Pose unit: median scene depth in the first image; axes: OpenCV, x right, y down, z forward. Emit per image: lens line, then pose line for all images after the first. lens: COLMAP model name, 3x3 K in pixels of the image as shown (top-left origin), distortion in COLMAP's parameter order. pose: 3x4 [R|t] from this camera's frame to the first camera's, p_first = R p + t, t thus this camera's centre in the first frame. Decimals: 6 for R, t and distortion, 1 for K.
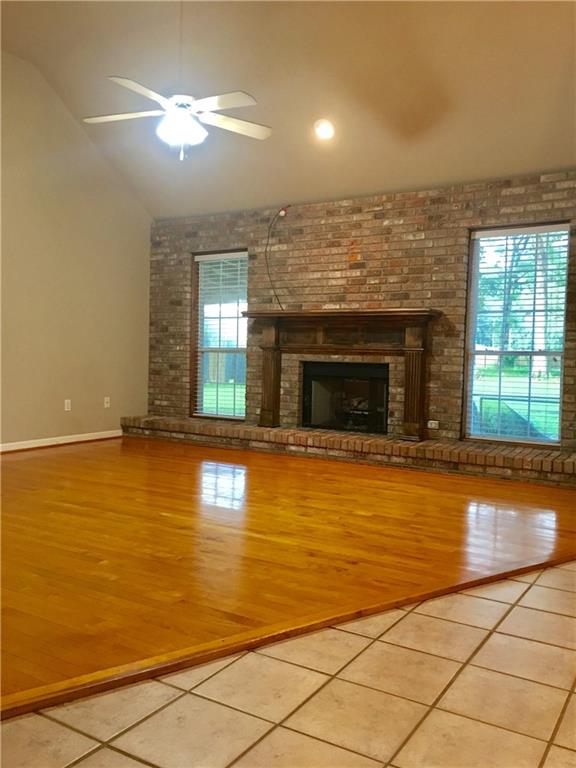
lens RADIAL K [[661.0, 0, 289.6], [0, 661.0, 386.2], [0, 0, 1]] dist [0.038225, -0.004295]
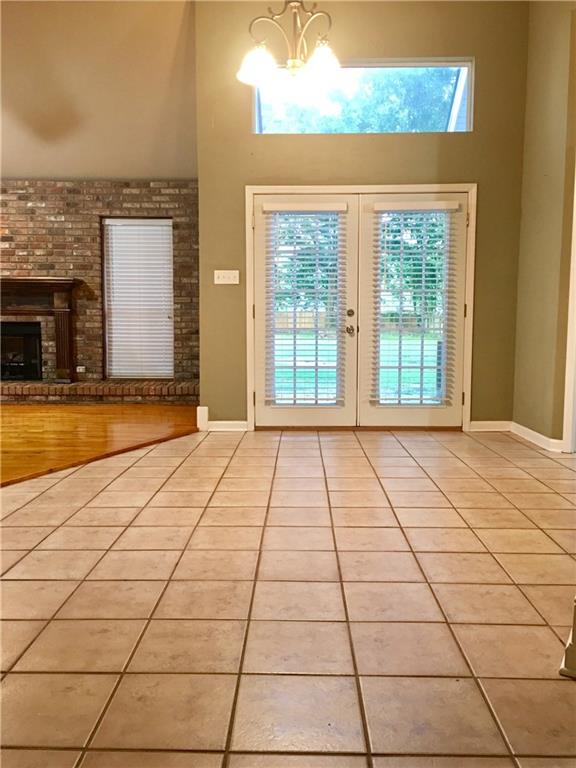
lens RADIAL K [[661.0, 0, 291.3], [0, 661.0, 383.1], [0, 0, 1]] dist [0.038225, -0.004295]
pose [[0.857278, -0.064324, 0.510820, -0.090779], [0.036740, 0.997278, 0.063923, 0.017530], [-0.513541, -0.036033, 0.857308, -0.306744]]
